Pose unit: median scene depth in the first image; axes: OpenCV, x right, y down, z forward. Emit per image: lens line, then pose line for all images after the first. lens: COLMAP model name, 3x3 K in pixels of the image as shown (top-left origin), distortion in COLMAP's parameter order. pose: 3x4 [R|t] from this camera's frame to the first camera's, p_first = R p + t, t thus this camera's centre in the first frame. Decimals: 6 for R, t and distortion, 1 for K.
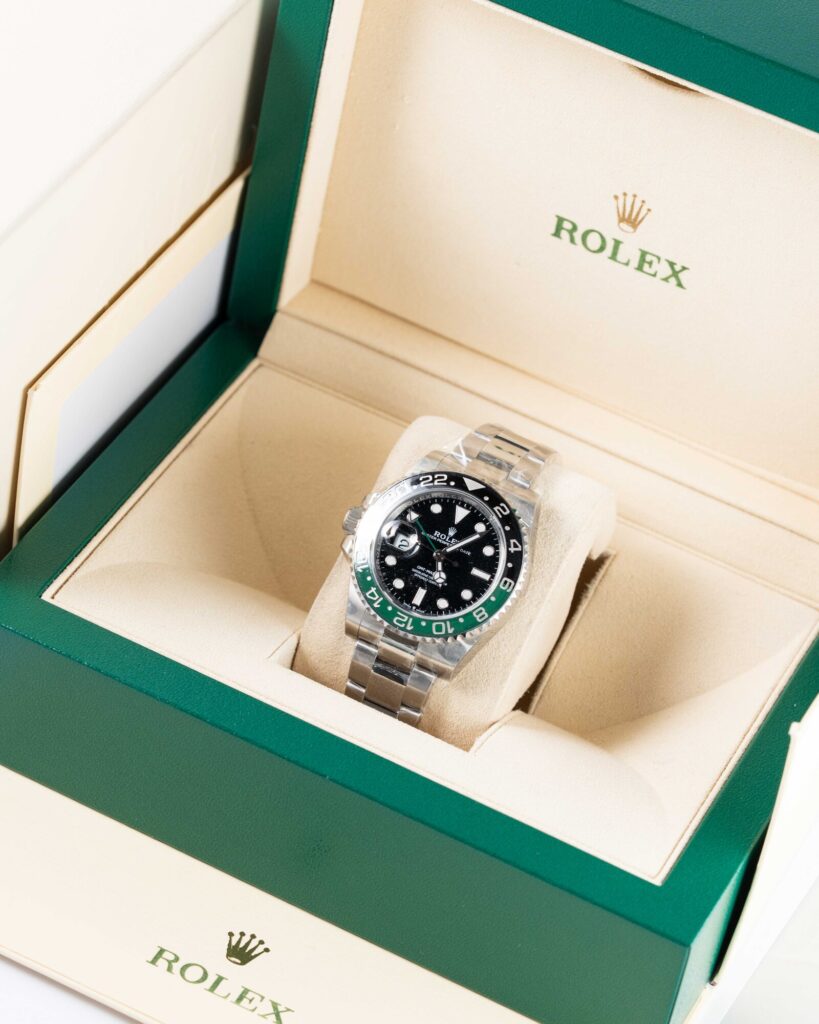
lens RADIAL K [[4874.2, 0, 409.5], [0, 4874.2, 510.3], [0, 0, 1]] dist [-0.020001, 0.000000]
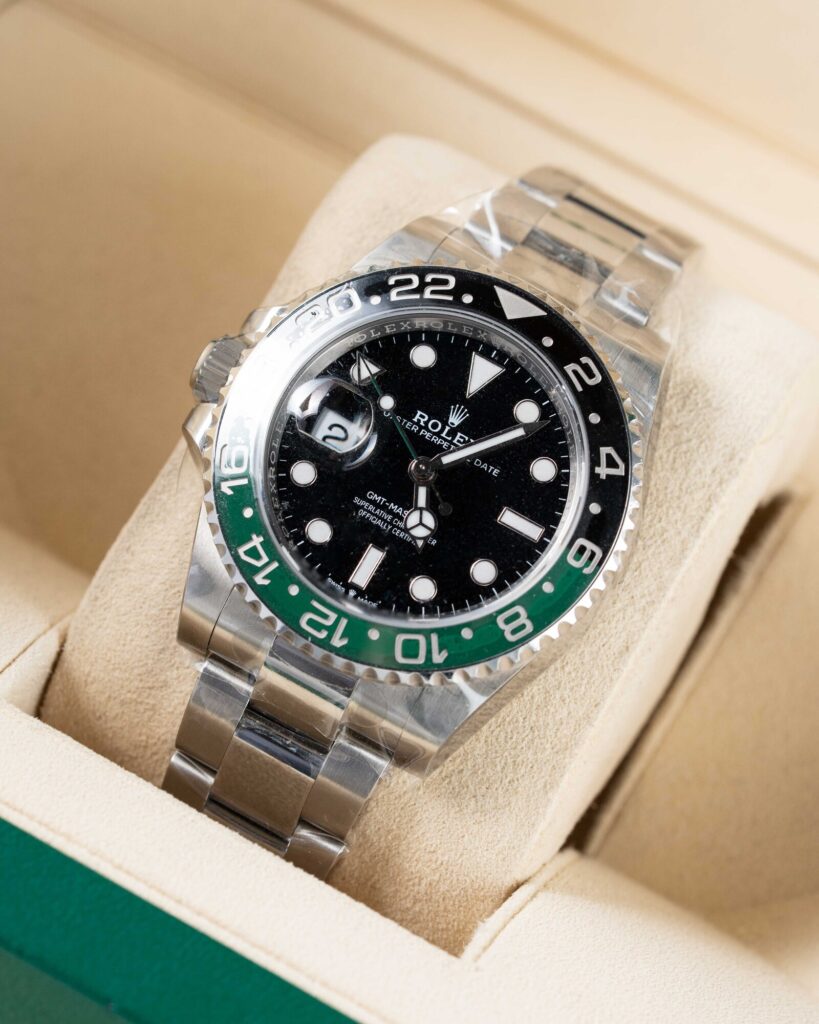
lens RADIAL K [[4874.2, 0, 410.6], [0, 4874.2, 512.6], [0, 0, 1]] dist [-0.020001, 0.000000]
pose [[0.994567, 0.080923, 0.065484, -0.021451], [-0.082853, 0.996188, 0.027300, 0.001652], [-0.063025, -0.032578, 0.997480, 0.587675]]
